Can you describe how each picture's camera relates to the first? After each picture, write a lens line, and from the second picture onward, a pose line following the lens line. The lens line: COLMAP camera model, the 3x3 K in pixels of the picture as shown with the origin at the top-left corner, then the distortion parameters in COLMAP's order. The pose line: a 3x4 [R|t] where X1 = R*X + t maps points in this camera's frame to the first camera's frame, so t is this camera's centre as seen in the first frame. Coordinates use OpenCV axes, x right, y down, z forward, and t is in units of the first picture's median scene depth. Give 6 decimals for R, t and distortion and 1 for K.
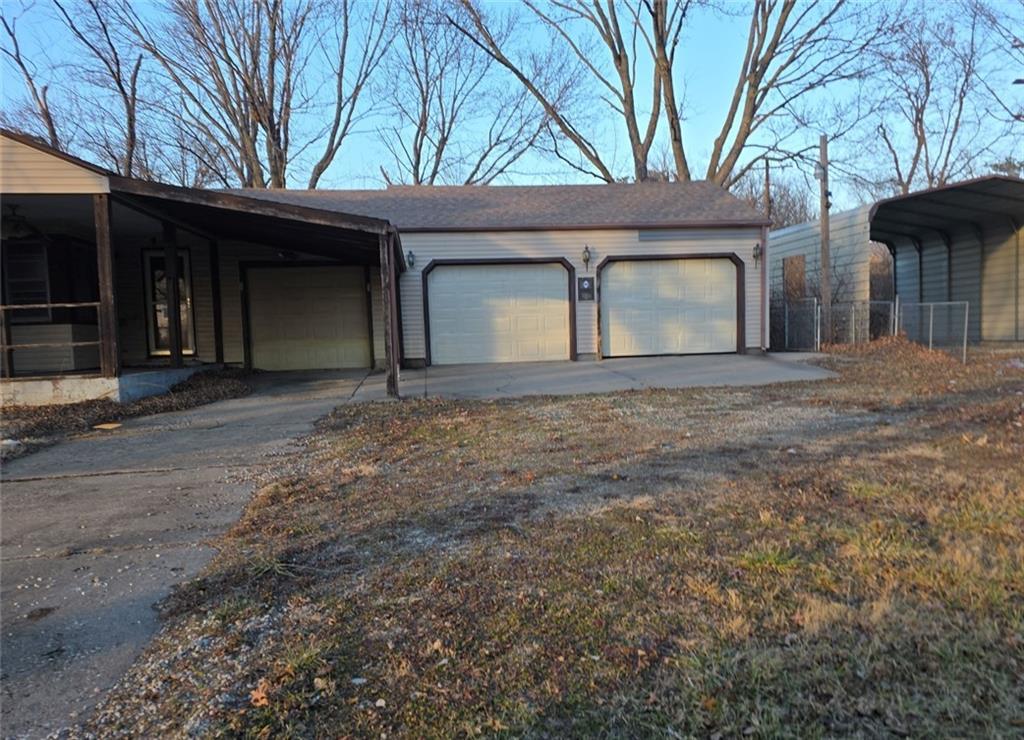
lens RADIAL K [[827.2, 0, 517.4], [0, 827.2, 392.3], [0, 0, 1]] dist [0.095921, -0.100302]
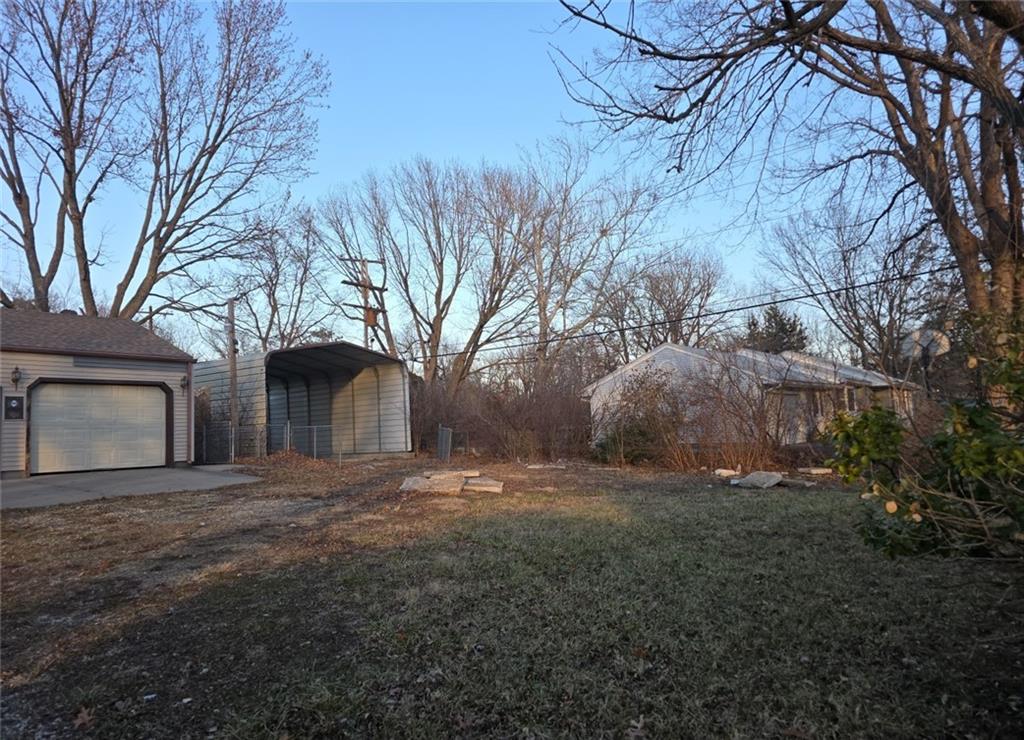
lens RADIAL K [[686.1, 0, 502.6], [0, 686.1, 379.1], [0, 0, 1]] dist [0.078004, -0.062721]
pose [[0.705777, 0.059976, 0.705891, -0.104822], [0.065764, 0.986561, -0.149577, 0.010061], [-0.705375, 0.151990, 0.692348, -0.036586]]
